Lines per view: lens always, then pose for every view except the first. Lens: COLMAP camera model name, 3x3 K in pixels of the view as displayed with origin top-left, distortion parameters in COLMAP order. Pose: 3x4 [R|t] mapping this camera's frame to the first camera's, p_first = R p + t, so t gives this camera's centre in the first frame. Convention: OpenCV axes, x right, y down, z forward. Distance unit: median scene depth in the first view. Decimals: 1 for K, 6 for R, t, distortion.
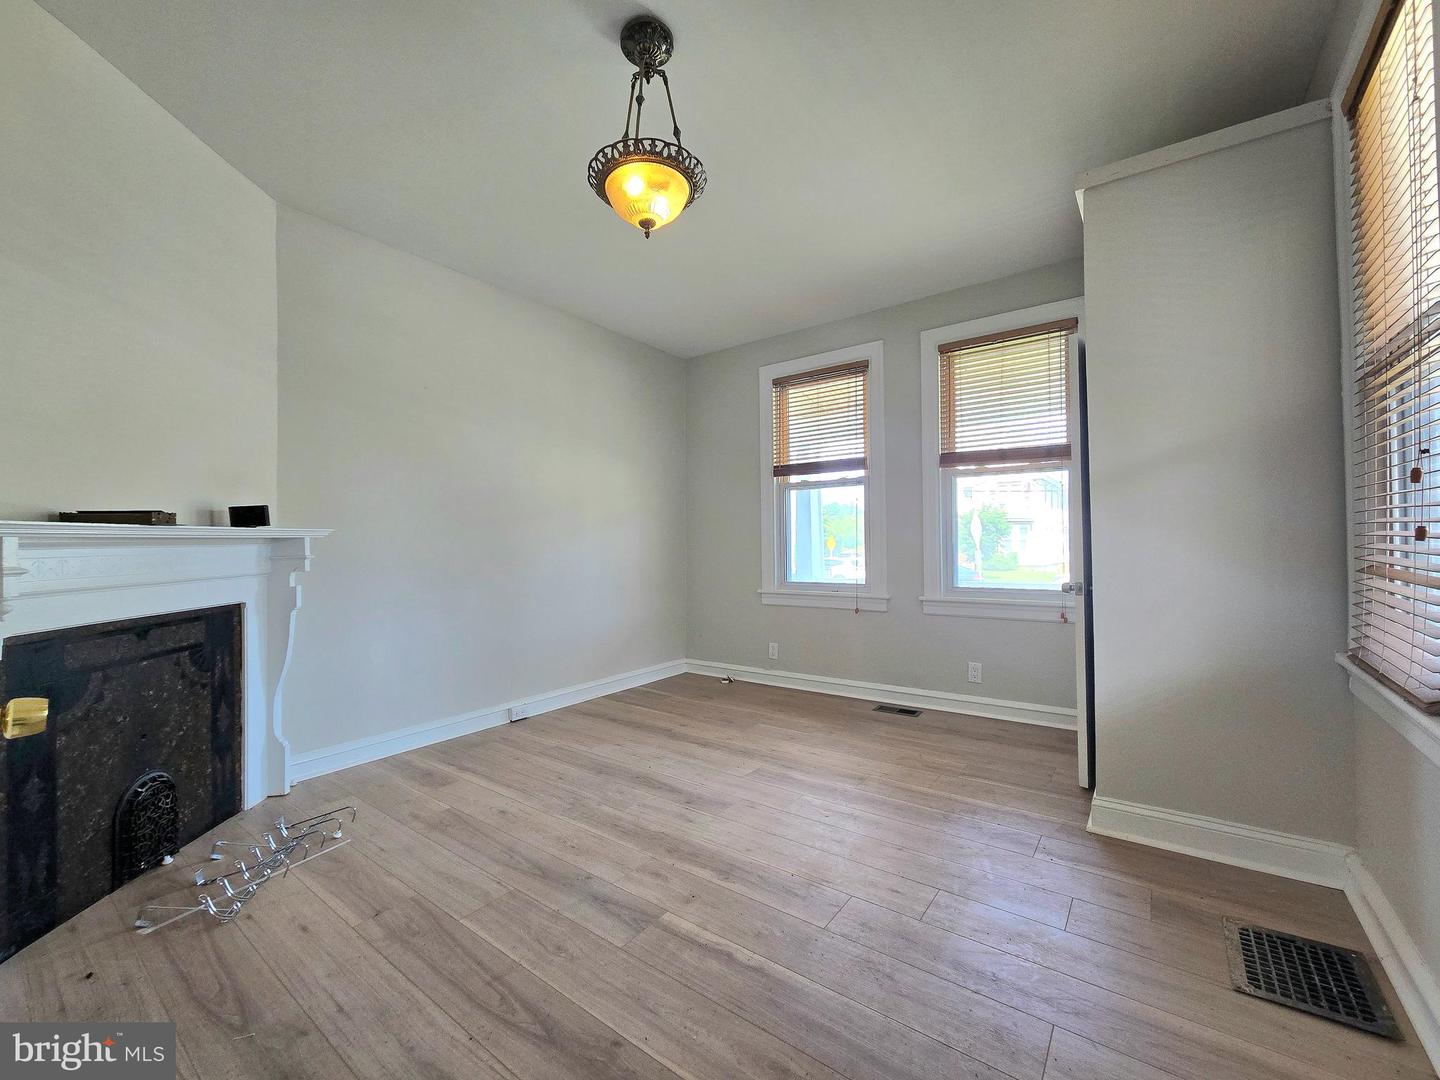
lens RADIAL K [[587.8, 0, 722.6], [0, 587.8, 539.0], [0, 0, 1]] dist [0.009610, 0.000326]
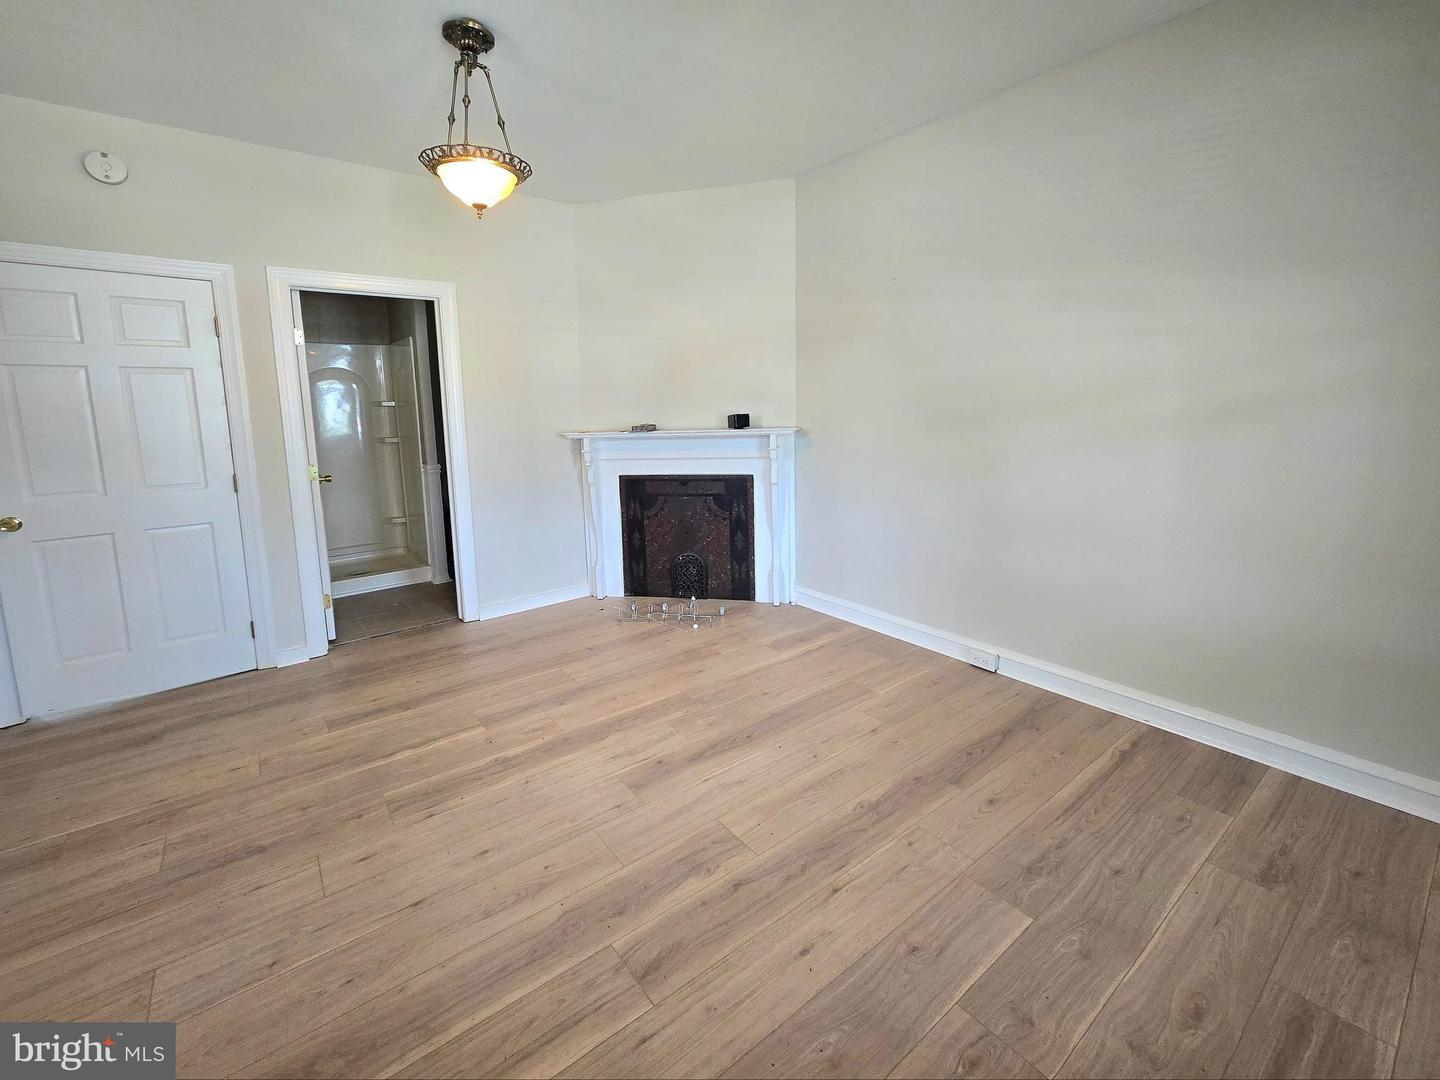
lens RADIAL K [[587.8, 0, 714.5], [0, 587.8, 476.6], [0, 0, 1]] dist [0.009610, 0.000326]
pose [[-0.257853, 0.136434, -0.956503, 0.782029], [0.032636, 0.990645, 0.132506, -0.106691], [0.965633, 0.002951, -0.259894, 1.428662]]
